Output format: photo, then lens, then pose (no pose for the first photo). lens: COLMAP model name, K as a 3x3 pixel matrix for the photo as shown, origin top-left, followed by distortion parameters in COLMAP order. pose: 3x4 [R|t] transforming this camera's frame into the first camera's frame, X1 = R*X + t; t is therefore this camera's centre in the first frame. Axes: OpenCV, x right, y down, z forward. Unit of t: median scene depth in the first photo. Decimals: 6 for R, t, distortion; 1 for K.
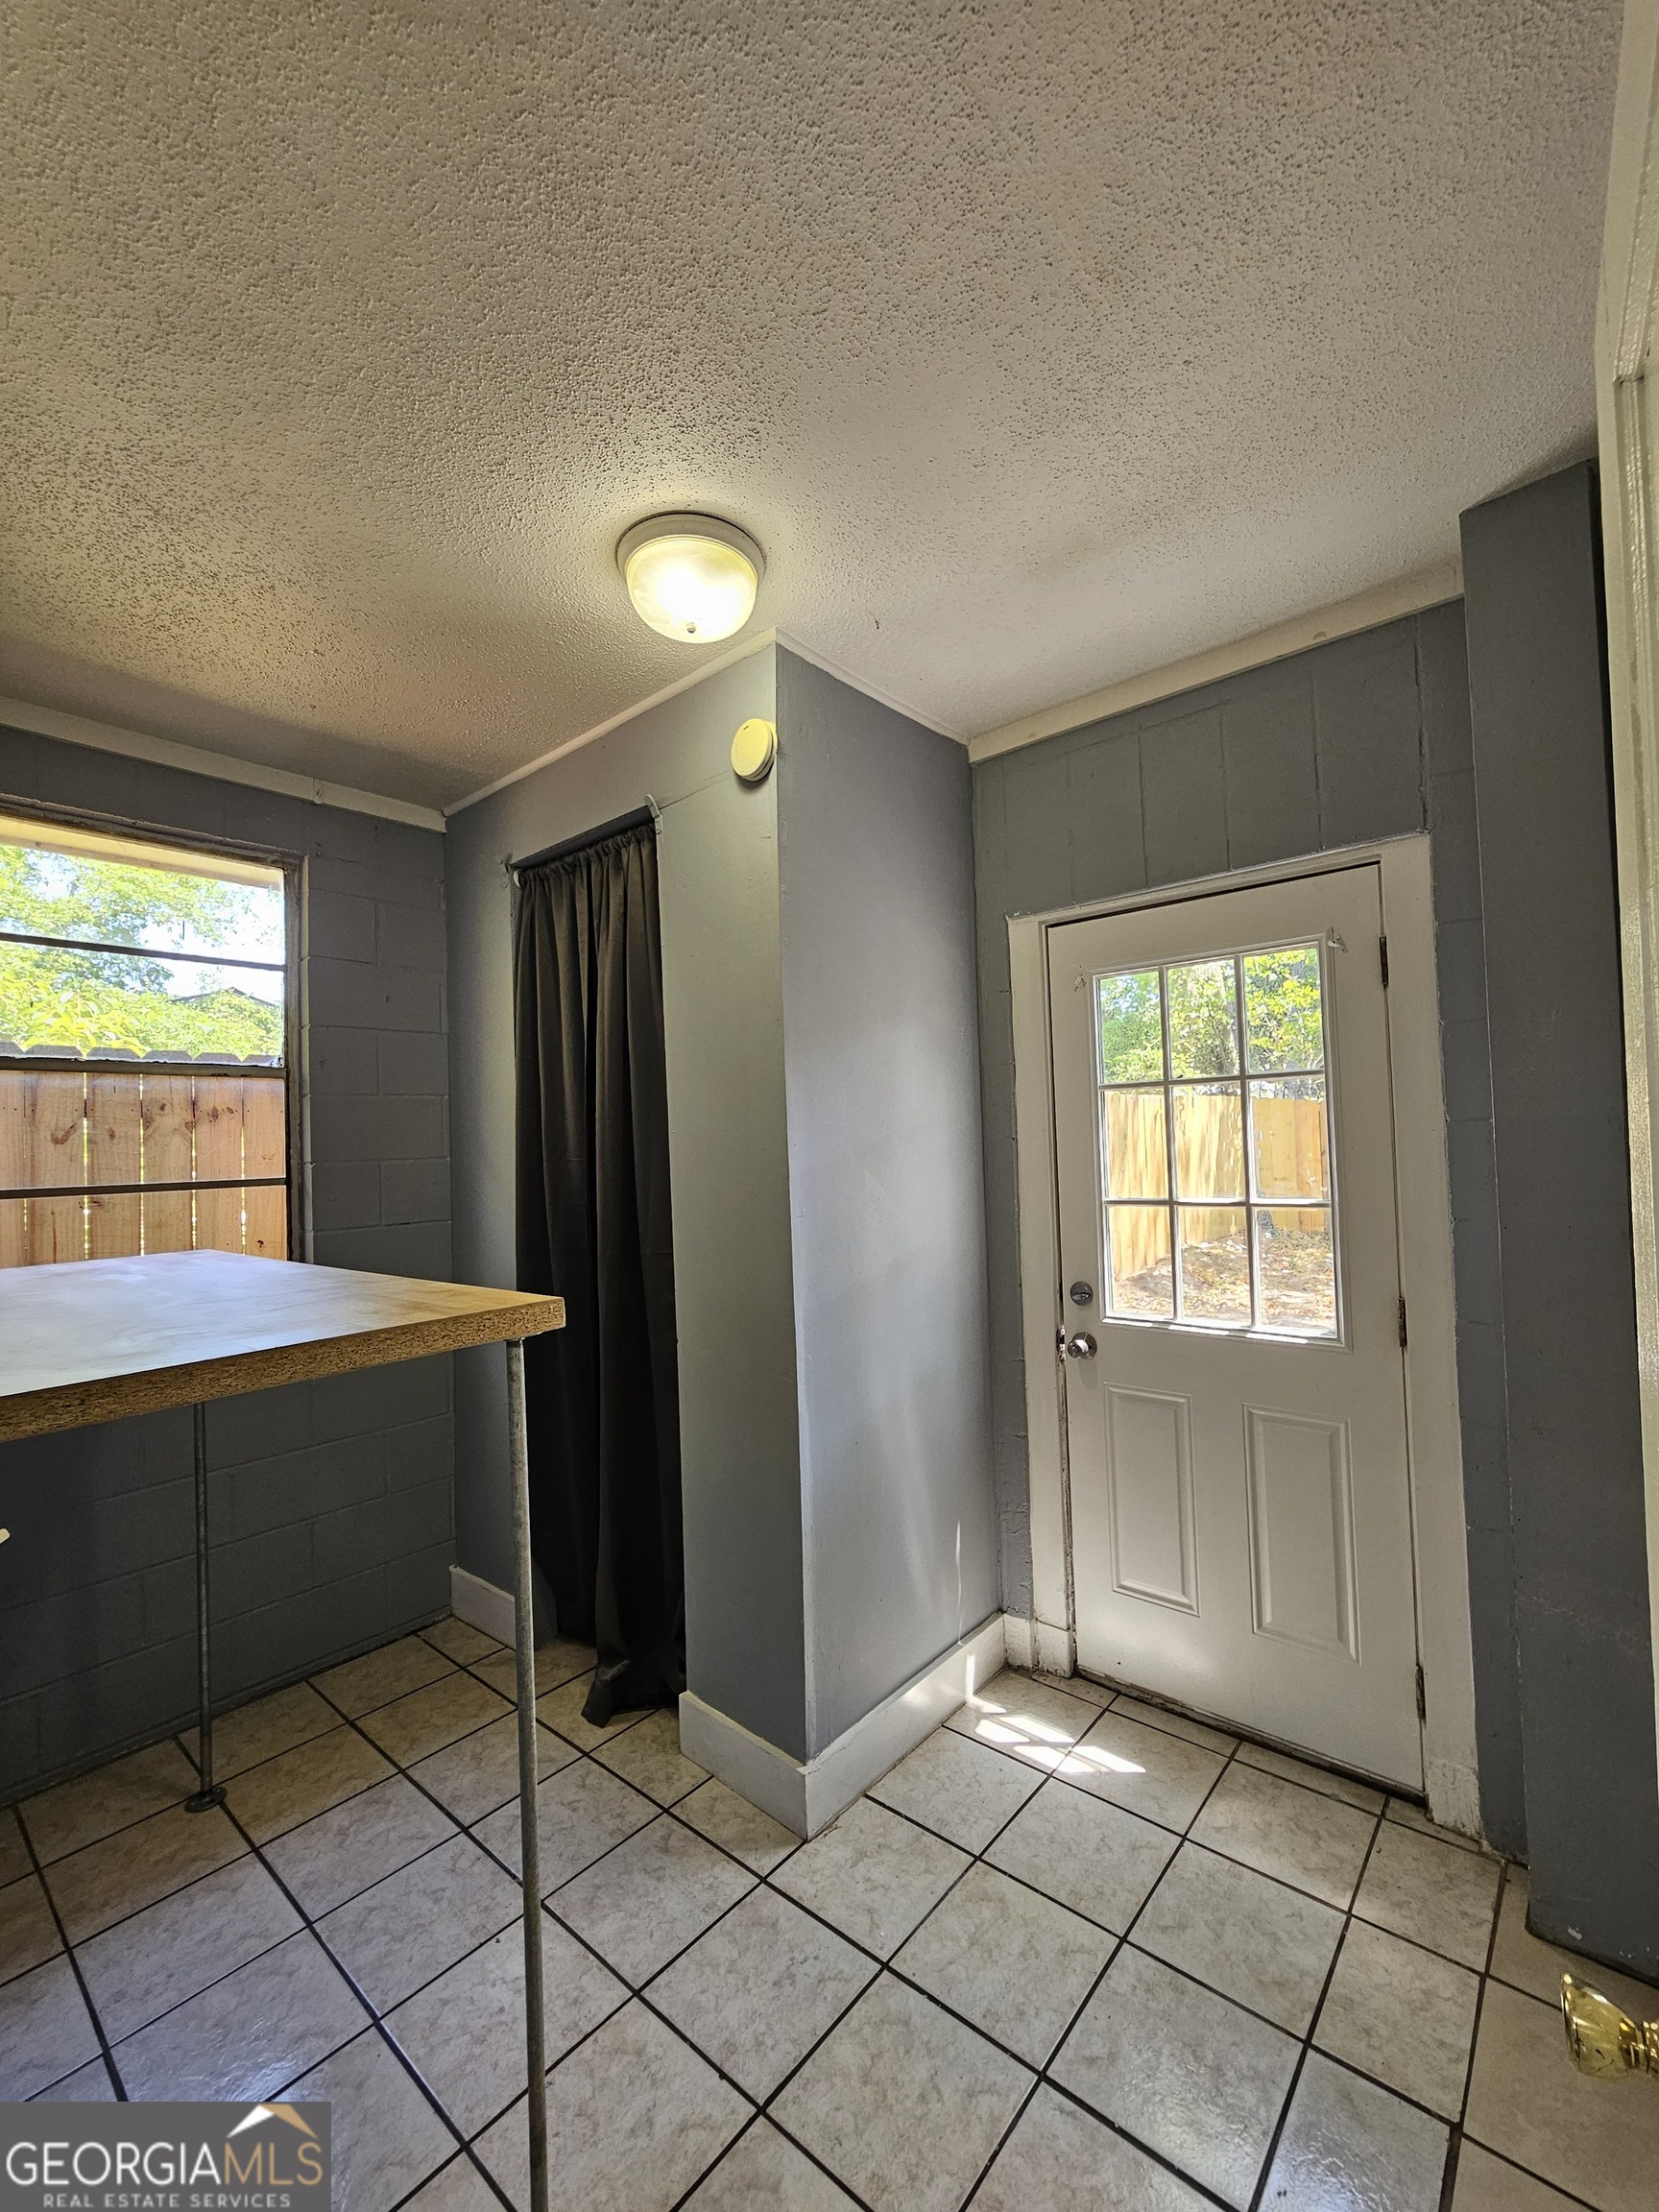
lens RADIAL K [[911.8, 0, 843.4], [0, 911.8, 1115.9], [0, 0, 1]] dist [-0.006529, 0.002218]
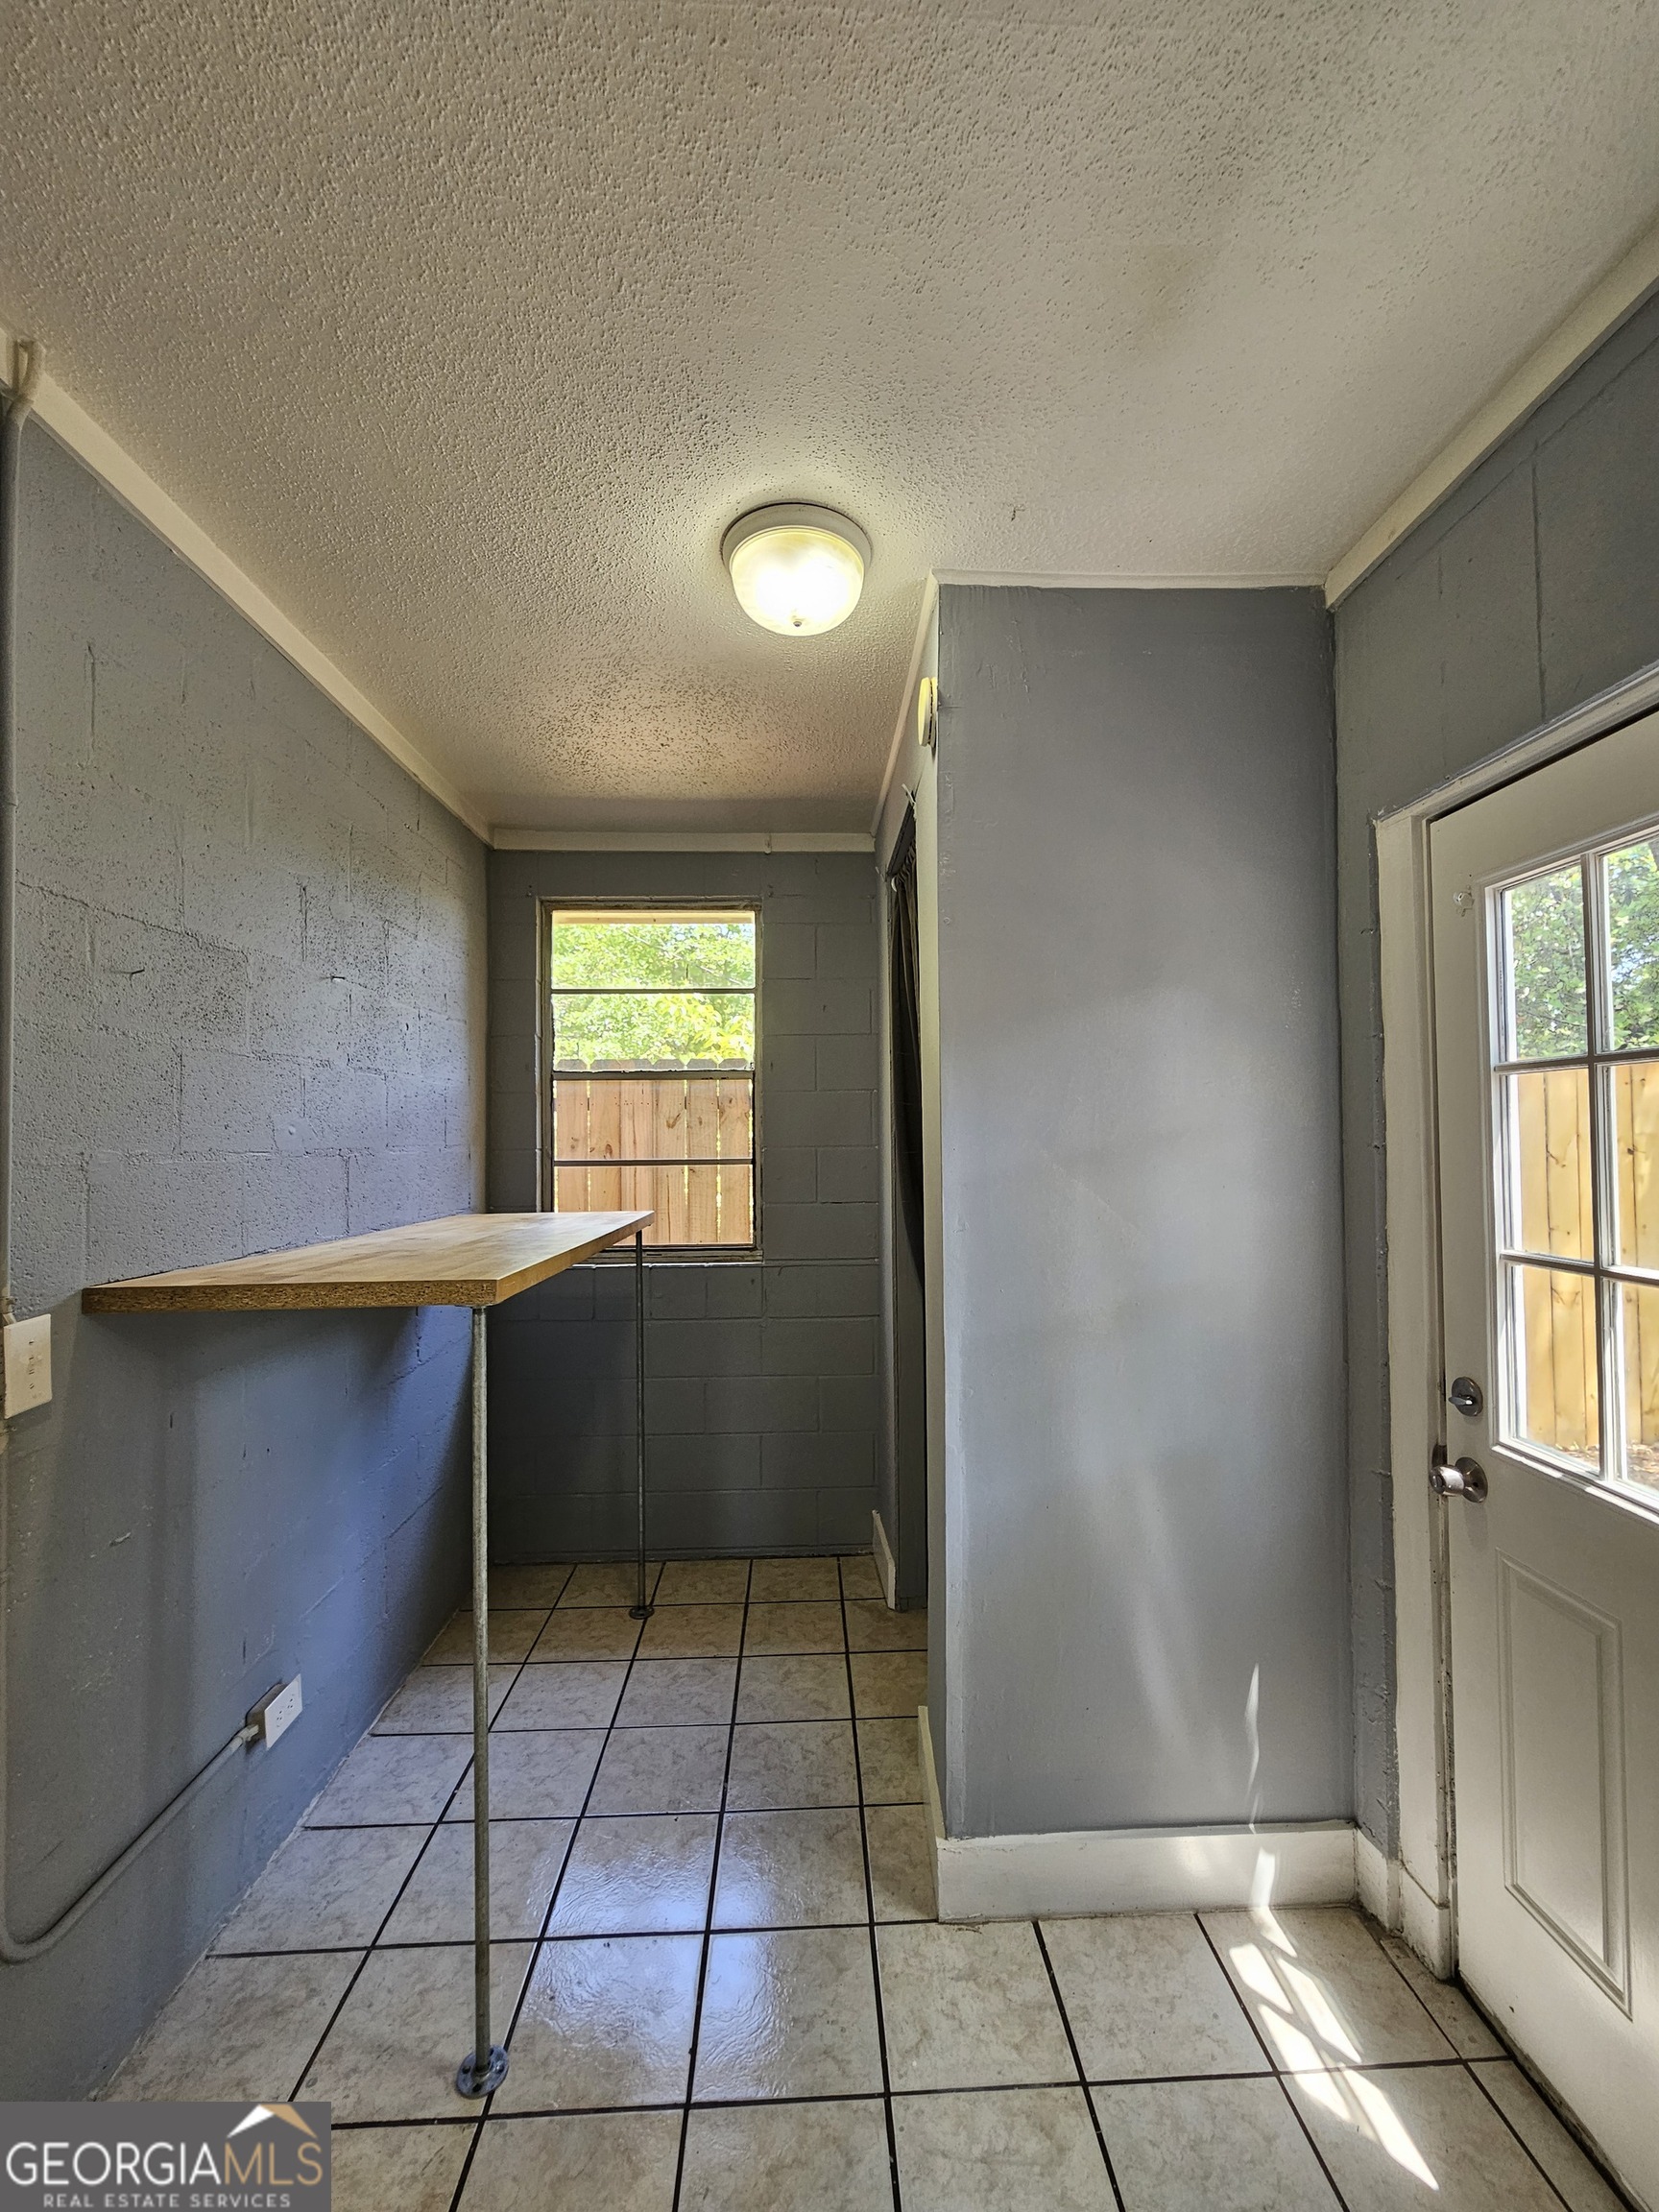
lens RADIAL K [[911.8, 0, 837.5], [0, 911.8, 1116.2], [0, 0, 1]] dist [-0.006529, 0.002218]
pose [[0.679096, 0.008403, -0.734001, 0.441190], [0.009600, 0.999747, 0.020327, -0.016841], [0.733986, -0.020851, 0.678844, 0.266550]]
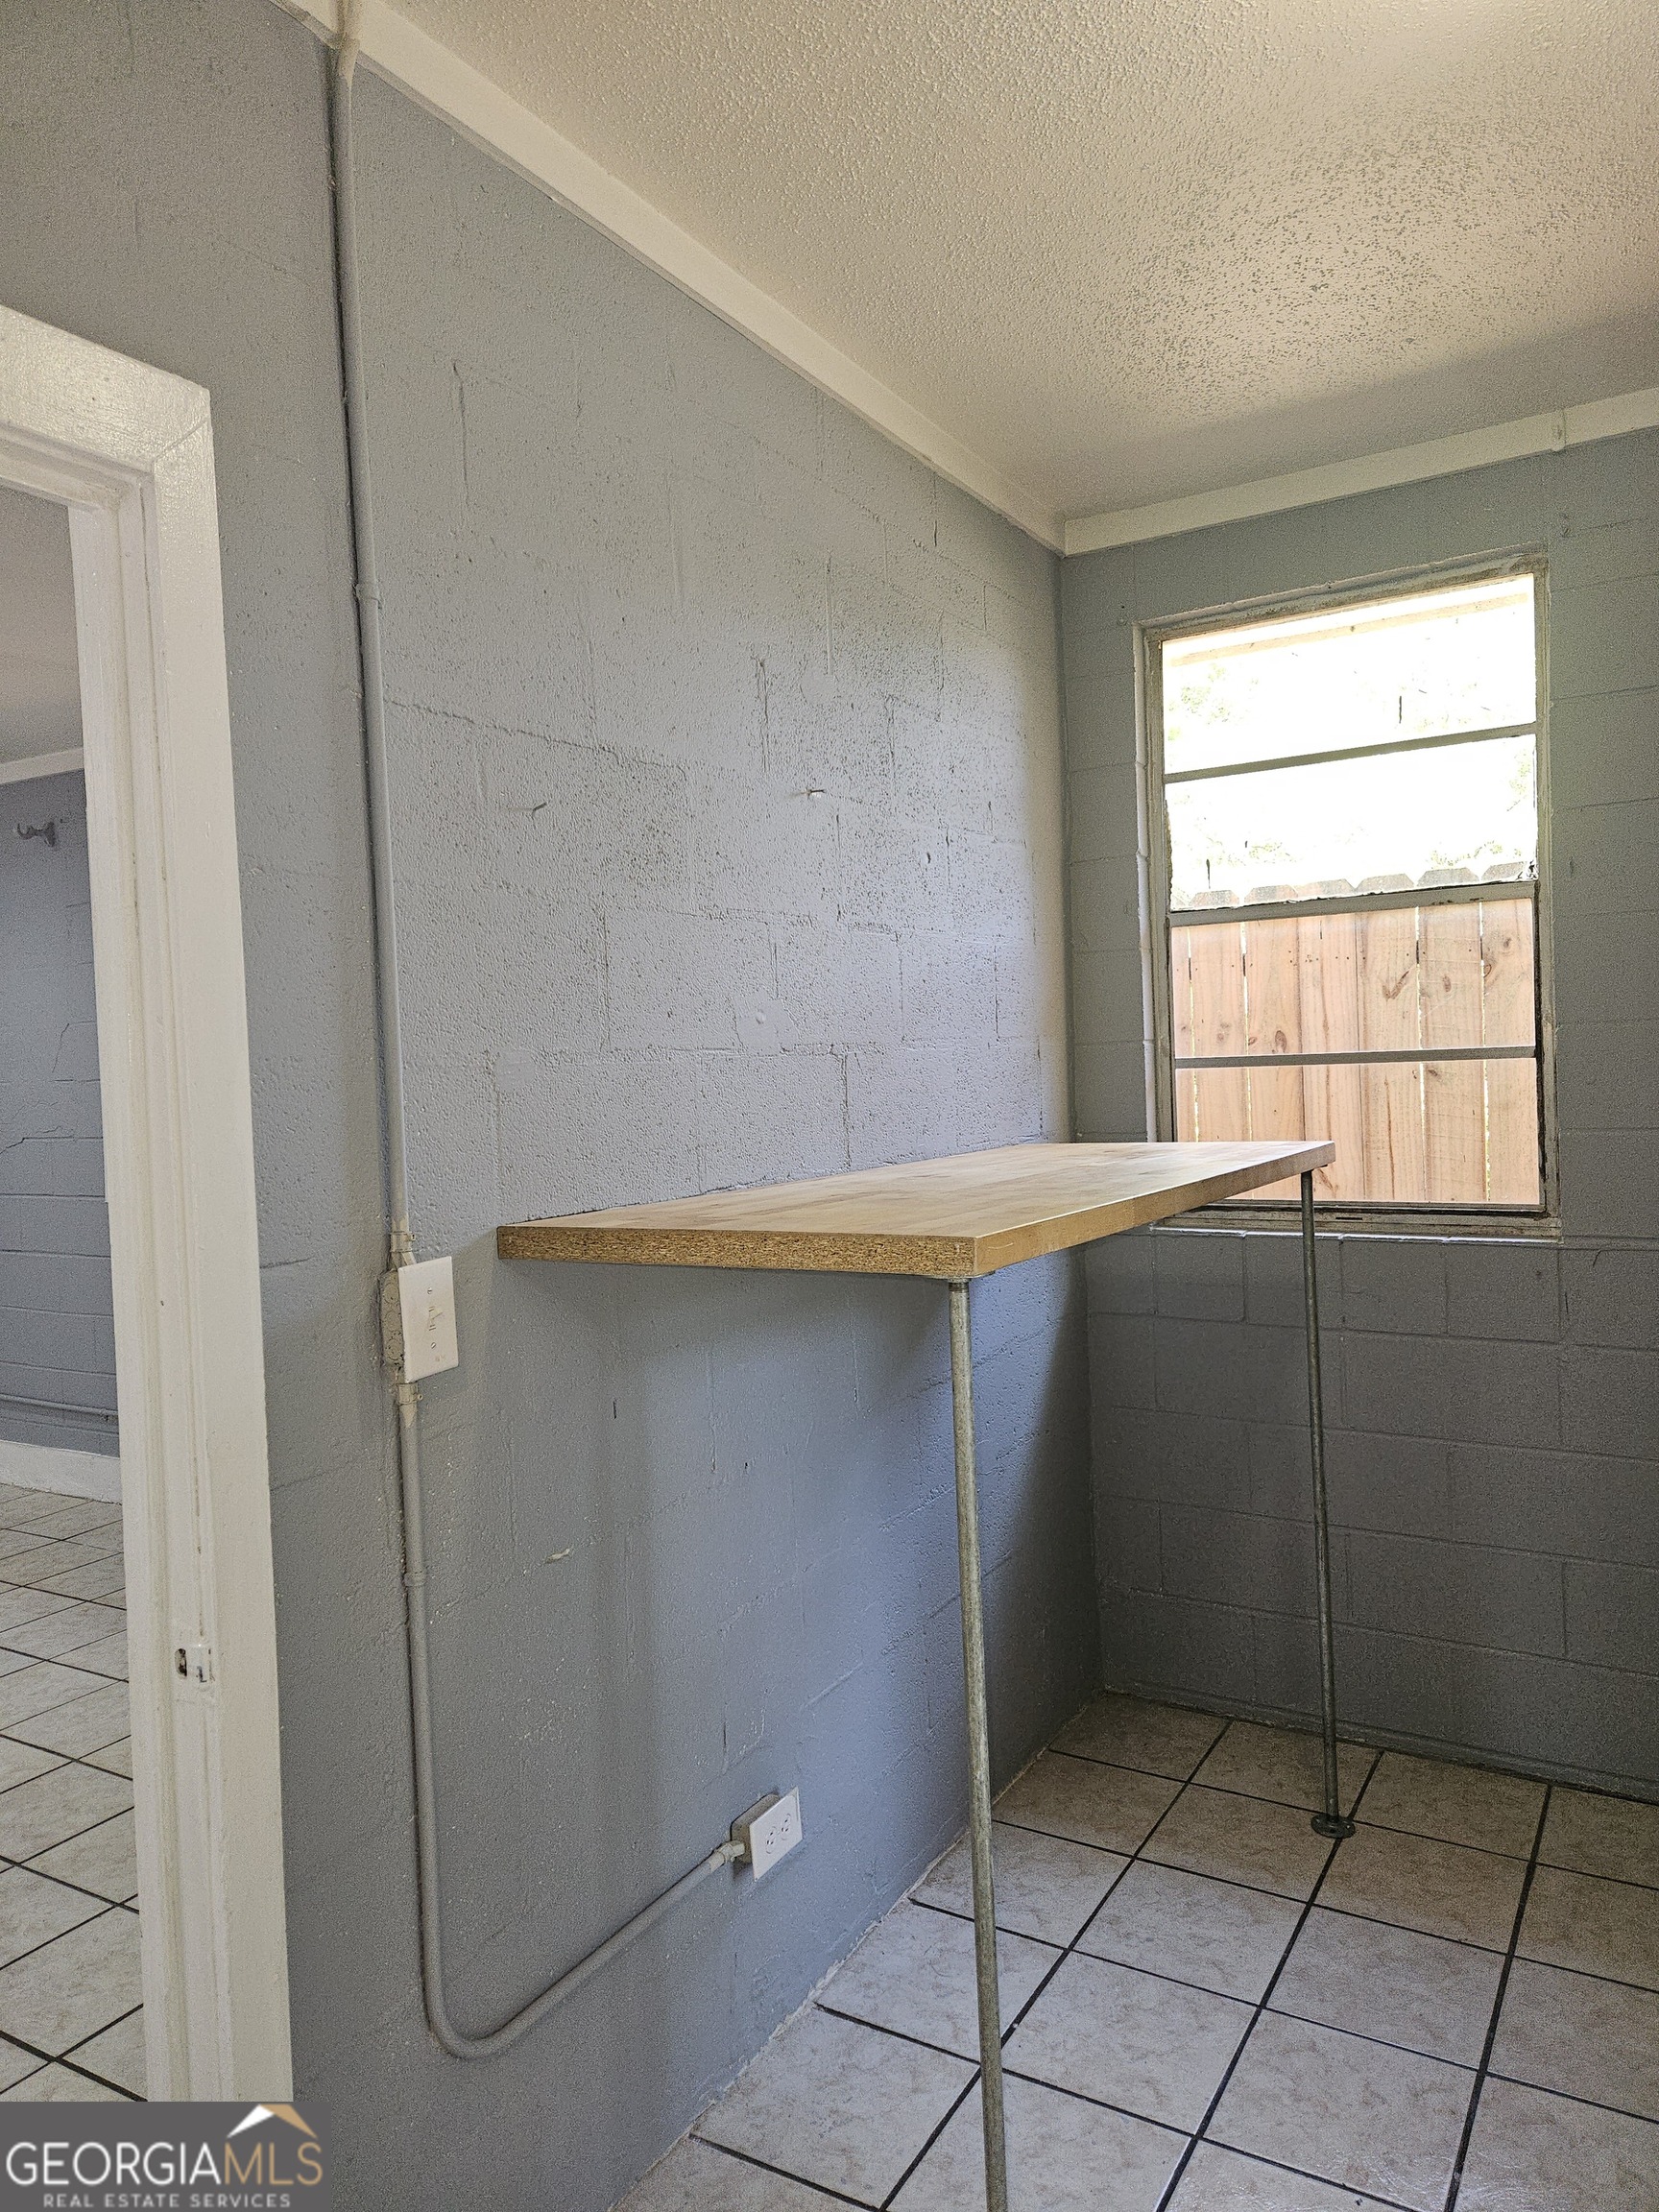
lens RADIAL K [[1483.9, 0, 850.9], [0, 1483.9, 1091.1], [0, 0, 1]] dist [0.066110, -0.045188]
pose [[0.175331, 0.050822, -0.983197, 0.437740], [0.063444, 0.996008, 0.062797, -0.000656], [0.982463, -0.073388, 0.171407, 0.357115]]
